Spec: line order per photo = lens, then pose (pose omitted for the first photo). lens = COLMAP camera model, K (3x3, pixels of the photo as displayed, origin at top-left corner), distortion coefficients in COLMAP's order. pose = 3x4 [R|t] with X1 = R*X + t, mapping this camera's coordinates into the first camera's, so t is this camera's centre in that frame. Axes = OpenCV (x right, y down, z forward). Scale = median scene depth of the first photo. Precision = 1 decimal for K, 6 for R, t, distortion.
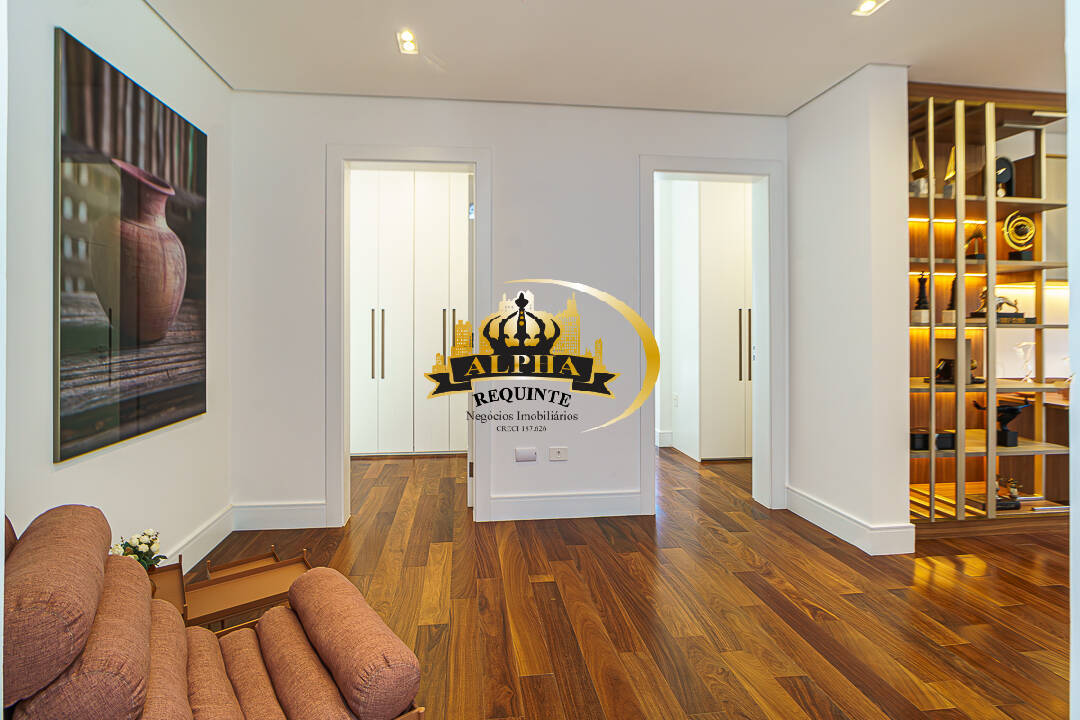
lens RADIAL K [[484.1, 0, 498.6], [0, 484.1, 317.3], [0, 0, 1]] dist [-0.023523, 0.004012]
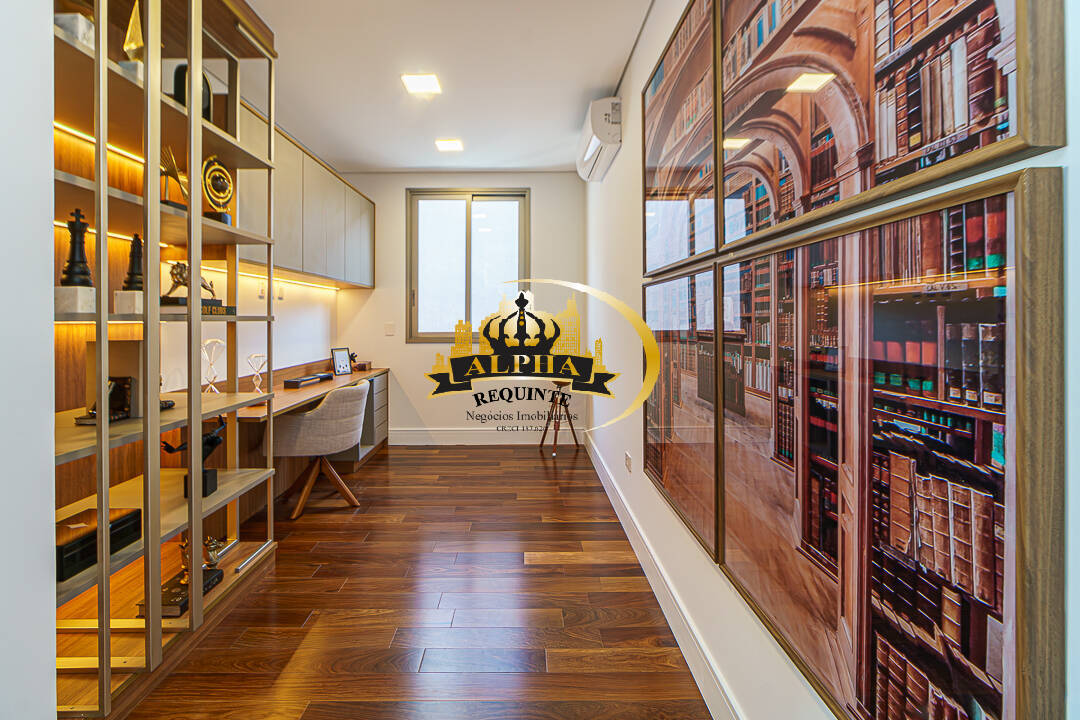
lens RADIAL K [[484.1, 0, 517.2], [0, 484.1, 318.0], [0, 0, 1]] dist [-0.023523, 0.004012]
pose [[0.089832, -0.009400, 0.995913, 0.422236], [-0.004222, 0.999943, 0.009819, 0.009097], [-0.995948, -0.005086, 0.089787, 0.485353]]
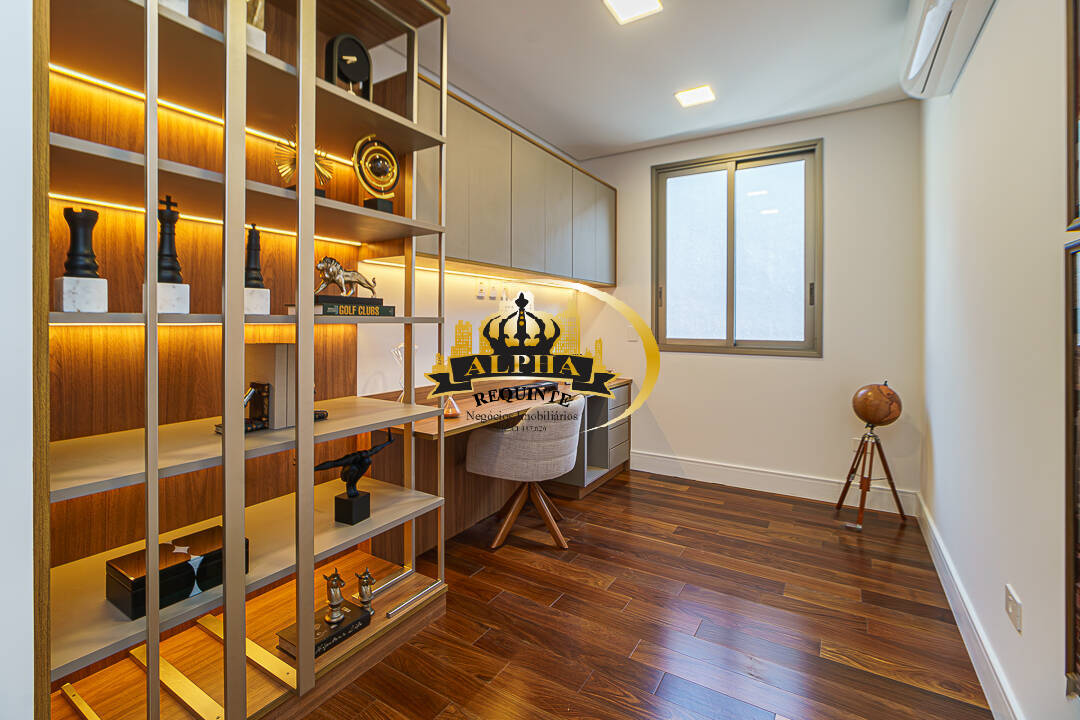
lens RADIAL K [[484.1, 0, 527.8], [0, 484.1, 318.9], [0, 0, 1]] dist [-0.023523, 0.004012]
pose [[0.605718, -0.004111, 0.795669, 0.714166], [-0.002746, 0.999970, 0.007257, 0.012065], [-0.795675, -0.006580, 0.605689, 0.454610]]
